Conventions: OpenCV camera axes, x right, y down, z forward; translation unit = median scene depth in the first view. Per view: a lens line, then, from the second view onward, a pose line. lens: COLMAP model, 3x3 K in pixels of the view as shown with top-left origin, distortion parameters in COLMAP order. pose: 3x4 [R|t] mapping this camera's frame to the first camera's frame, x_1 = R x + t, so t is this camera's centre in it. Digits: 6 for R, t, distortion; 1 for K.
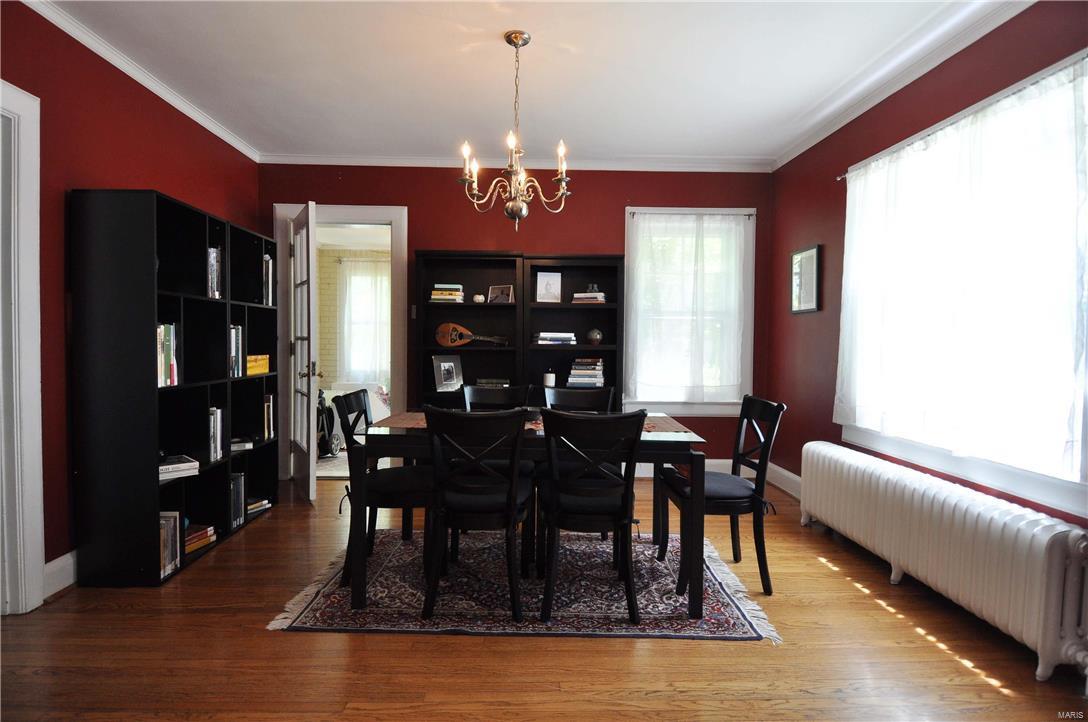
lens RADIAL K [[561.8, 0, 537.3], [0, 561.8, 352.3], [0, 0, 1]] dist [0.052281, -0.055131]
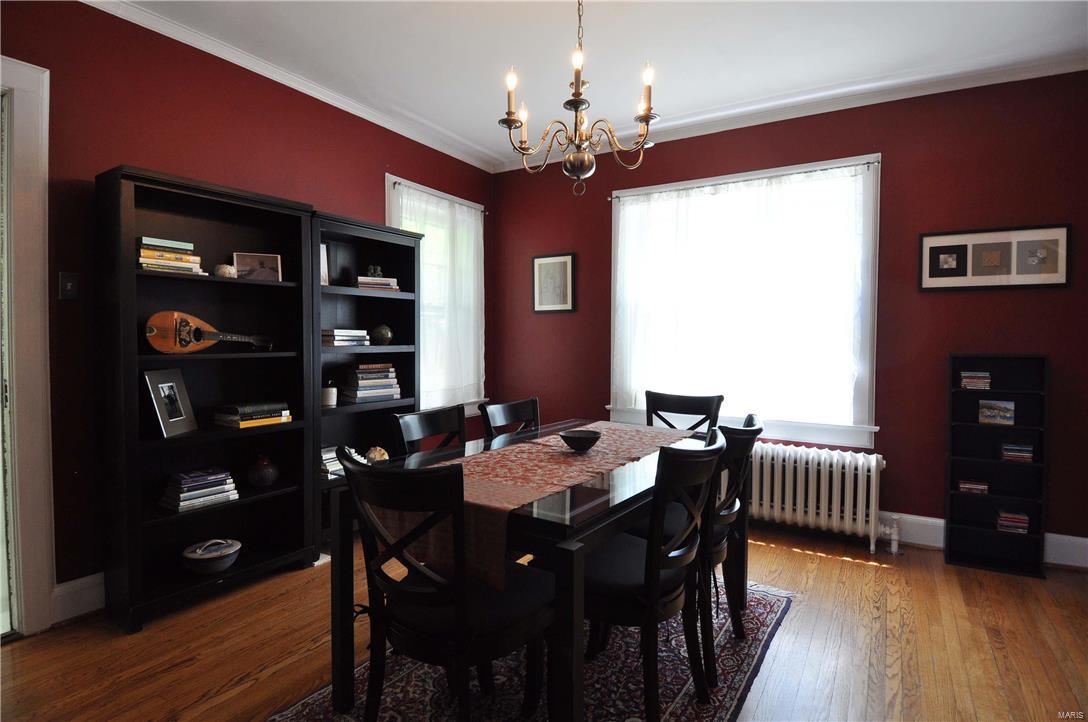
lens RADIAL K [[561.8, 0, 537.3], [0, 561.8, 352.3], [0, 0, 1]] dist [0.052281, -0.055131]
pose [[0.554742, -0.028646, 0.831529, -0.424965], [0.020670, 0.999573, 0.020645, -0.015690], [-0.831766, 0.005735, 0.555097, 0.398770]]
